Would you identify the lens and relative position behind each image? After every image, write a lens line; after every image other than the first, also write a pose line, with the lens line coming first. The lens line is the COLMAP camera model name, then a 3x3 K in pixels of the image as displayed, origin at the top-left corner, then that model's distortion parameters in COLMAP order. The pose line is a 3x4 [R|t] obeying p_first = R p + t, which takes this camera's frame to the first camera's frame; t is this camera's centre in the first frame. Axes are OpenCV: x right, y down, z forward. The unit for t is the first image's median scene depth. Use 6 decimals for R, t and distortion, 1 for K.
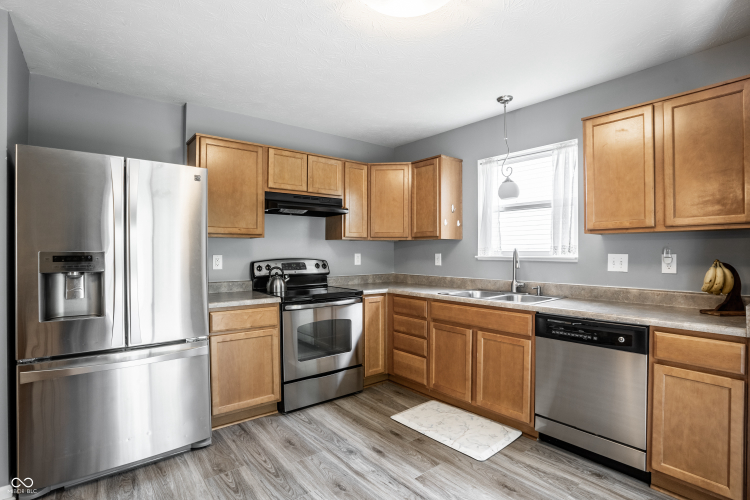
lens RADIAL K [[378.8, 0, 341.7], [0, 378.8, 262.2], [0, 0, 1]] dist [-0.031668, 0.000057]
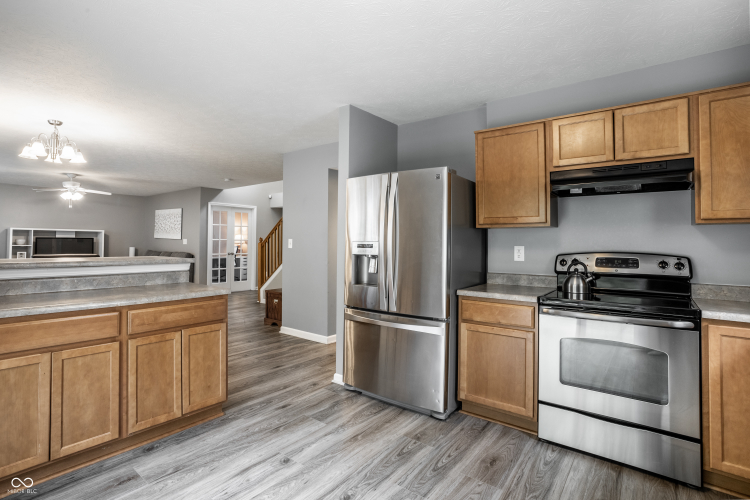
lens RADIAL K [[378.8, 0, 362.9], [0, 378.8, 235.7], [0, 0, 1]] dist [-0.031668, 0.000057]
pose [[0.236253, -0.012686, -0.971609, 0.550303], [-0.031983, 0.999271, -0.020824, -0.012916], [0.971165, 0.035994, 0.235675, 0.417379]]
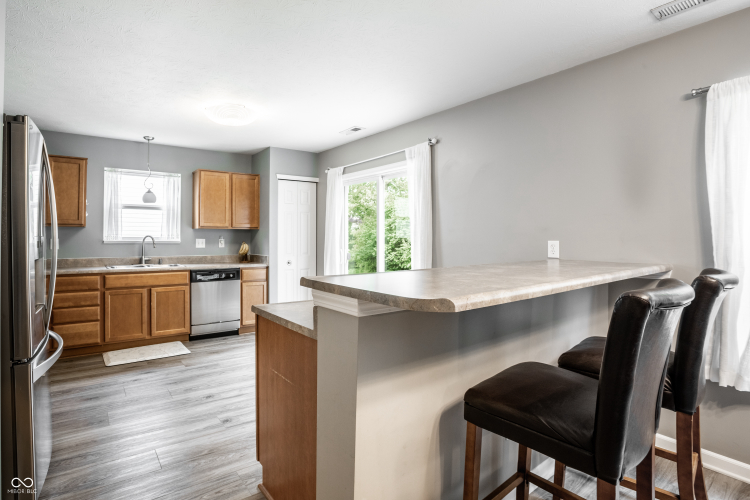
lens RADIAL K [[378.8, 0, 374.2], [0, 378.8, 245.2], [0, 0, 1]] dist [-0.031668, 0.000057]
pose [[-0.035974, -0.014095, 0.999253, -1.136161], [0.021513, 0.999658, 0.014875, 0.001695], [-0.999121, 0.022032, -0.035658, 0.127181]]
